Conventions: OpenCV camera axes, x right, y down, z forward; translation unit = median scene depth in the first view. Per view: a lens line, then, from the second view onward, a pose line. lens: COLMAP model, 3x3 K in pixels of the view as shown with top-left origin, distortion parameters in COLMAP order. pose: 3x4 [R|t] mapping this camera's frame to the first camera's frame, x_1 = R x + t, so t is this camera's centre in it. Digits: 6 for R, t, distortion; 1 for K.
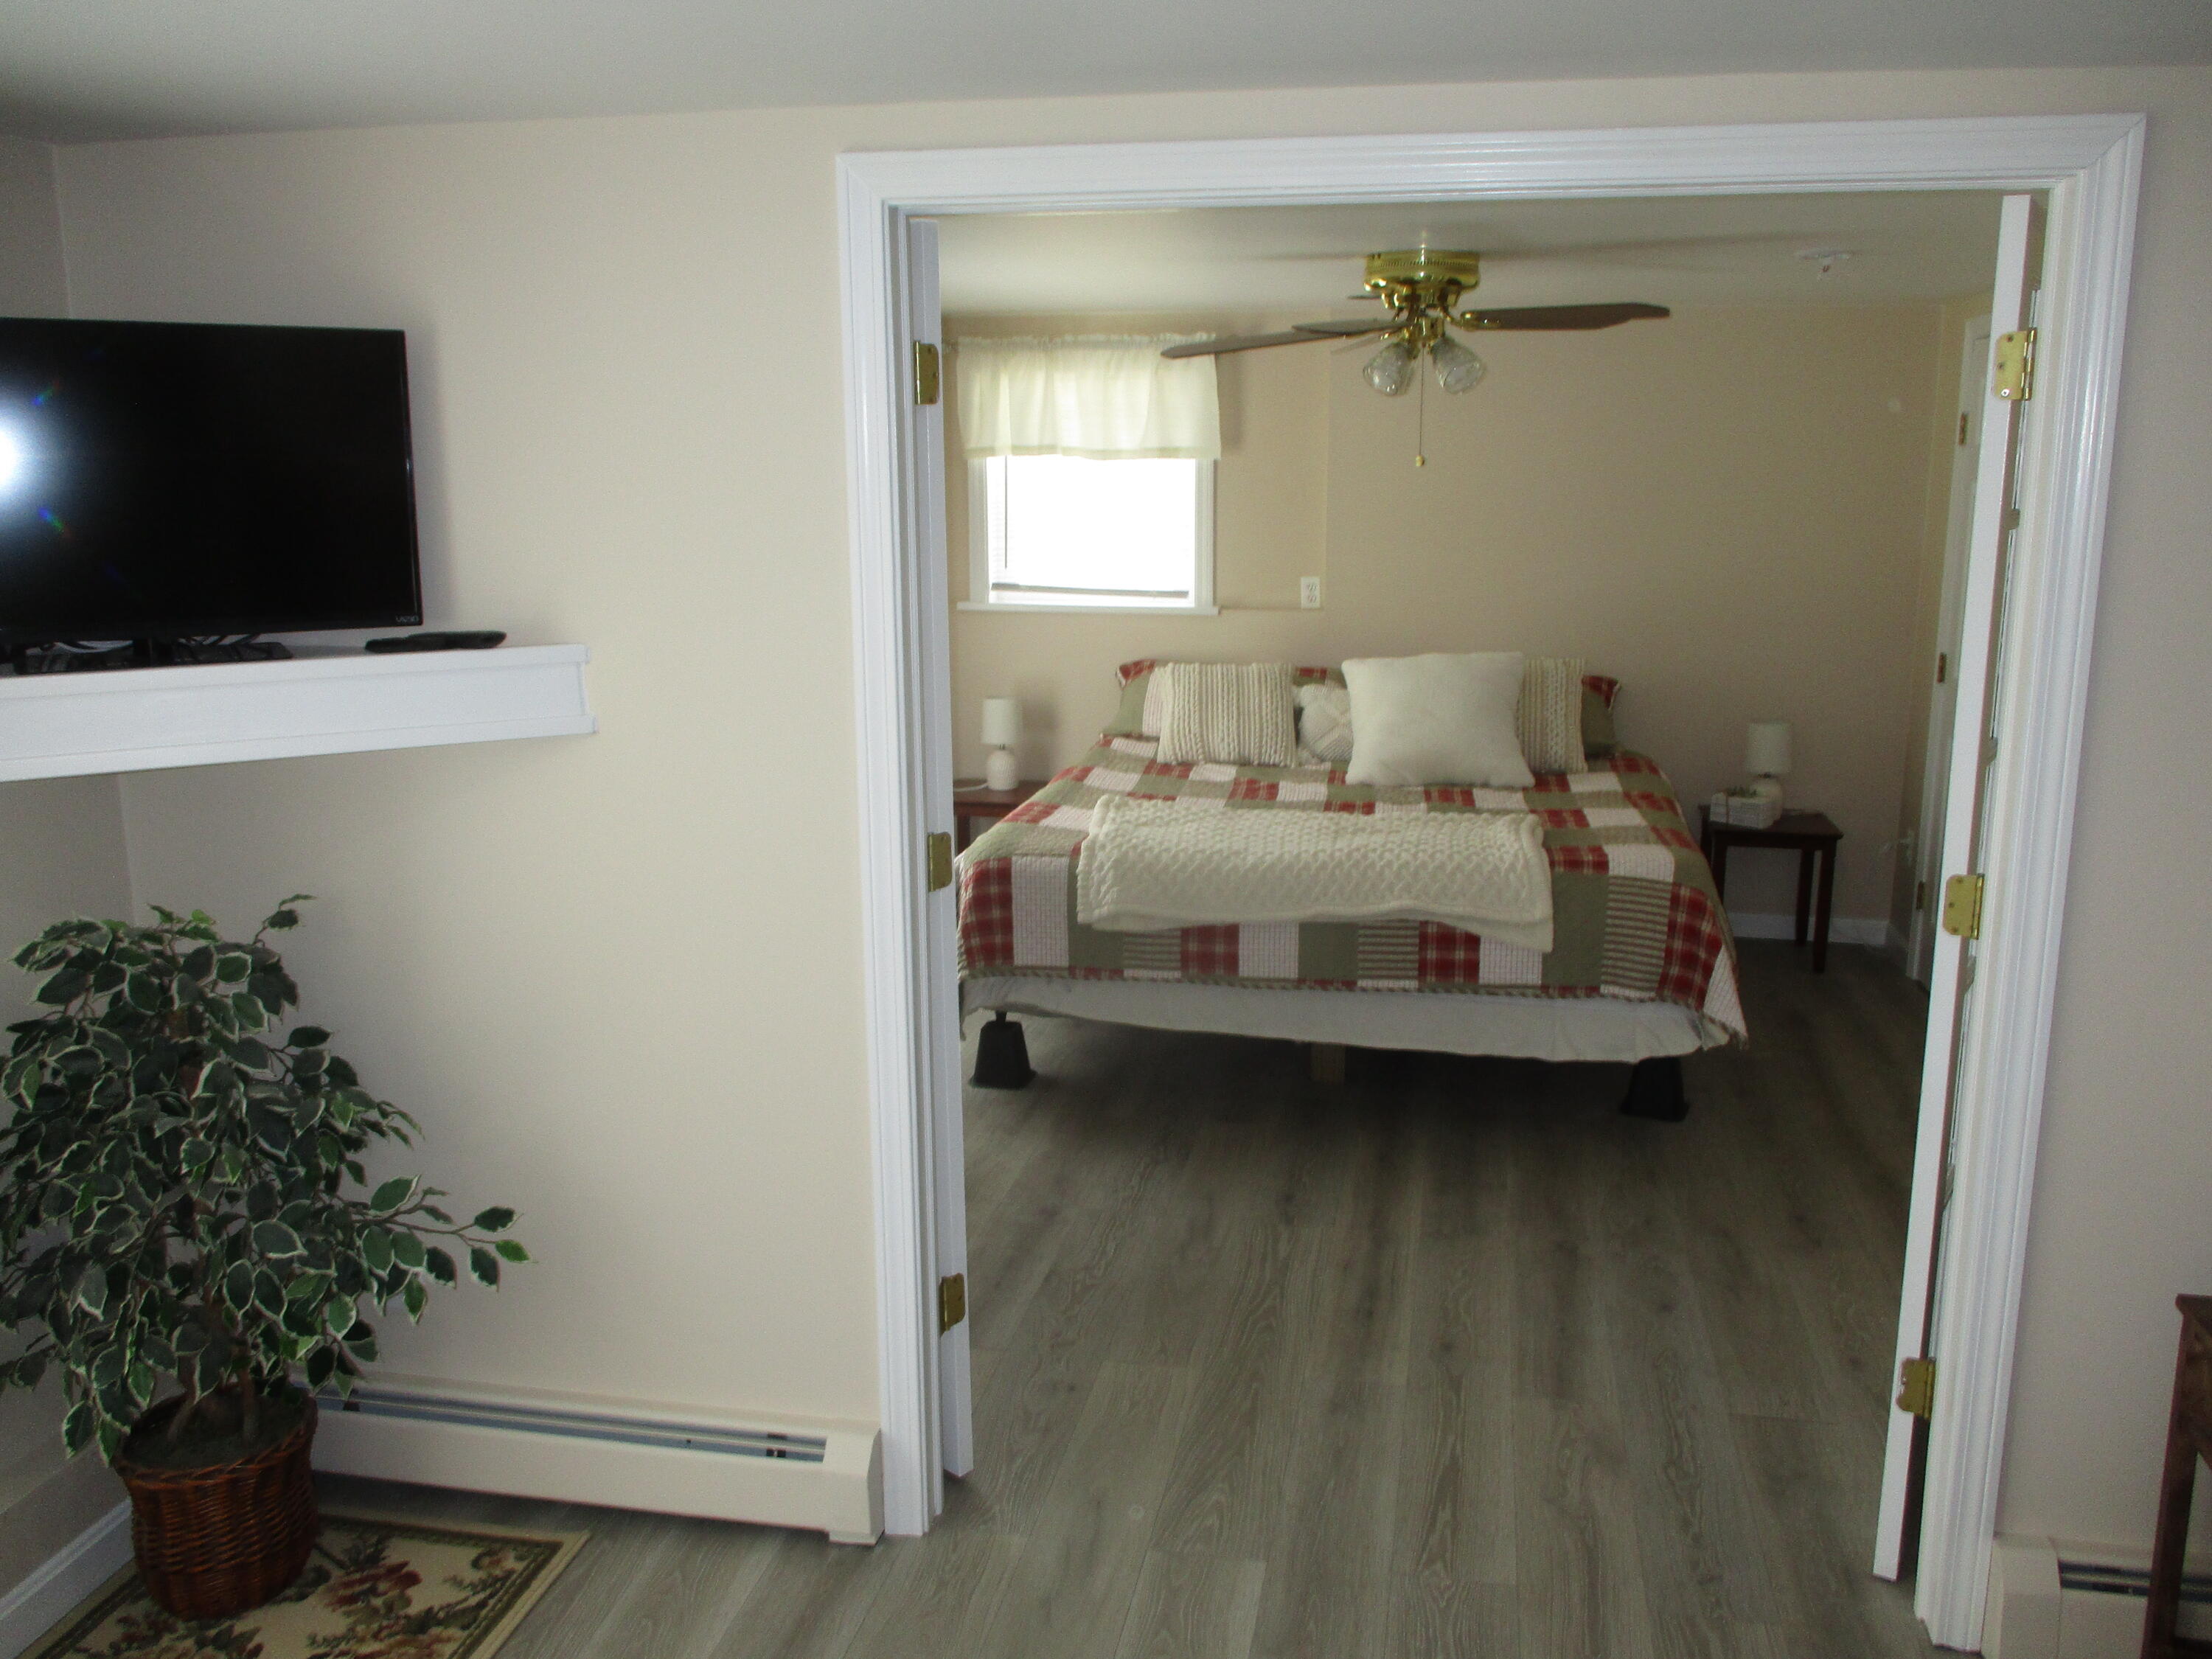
lens RADIAL K [[1825.1, 0, 1109.8], [0, 1825.1, 821.0], [0, 0, 1]] dist [-0.030270, 0.004441]
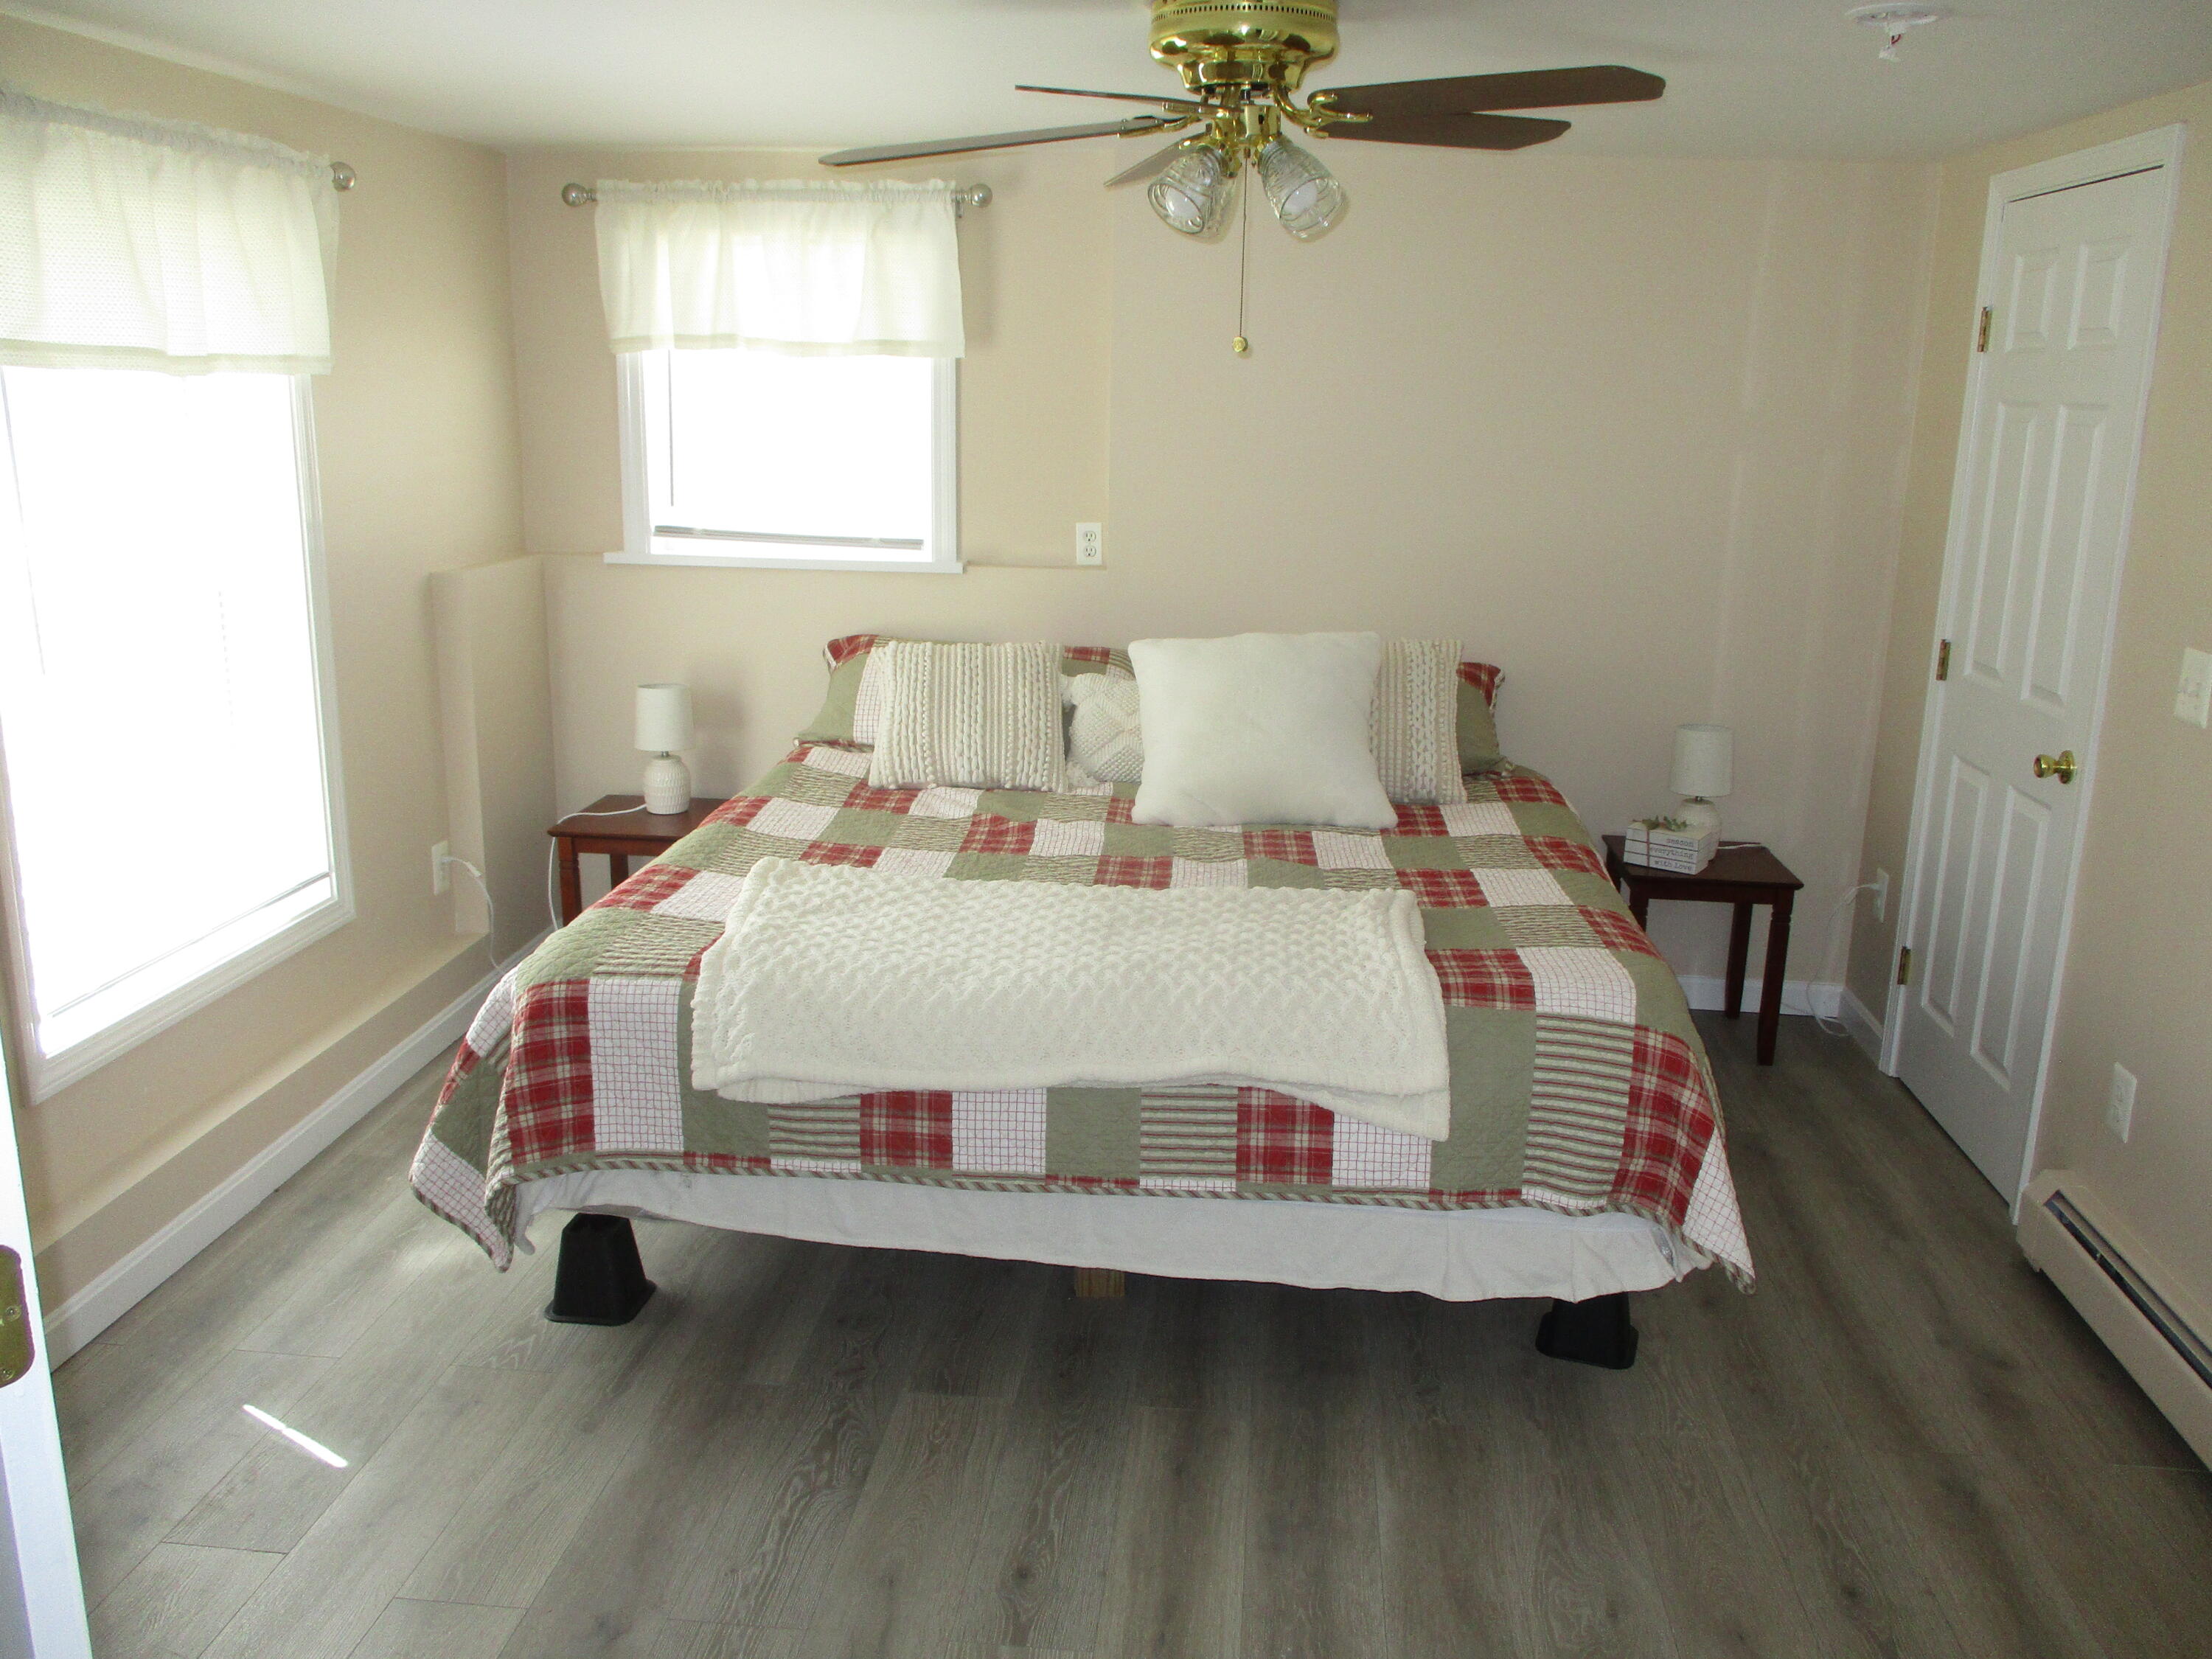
lens RADIAL K [[1825.1, 0, 1099.4], [0, 1825.1, 825.3], [0, 0, 1]] dist [-0.030270, 0.004441]
pose [[0.995310, -0.004858, 0.096616, 0.055754], [0.001135, 0.999256, 0.038559, -0.052531], [-0.096731, -0.038268, 0.994575, 0.344486]]
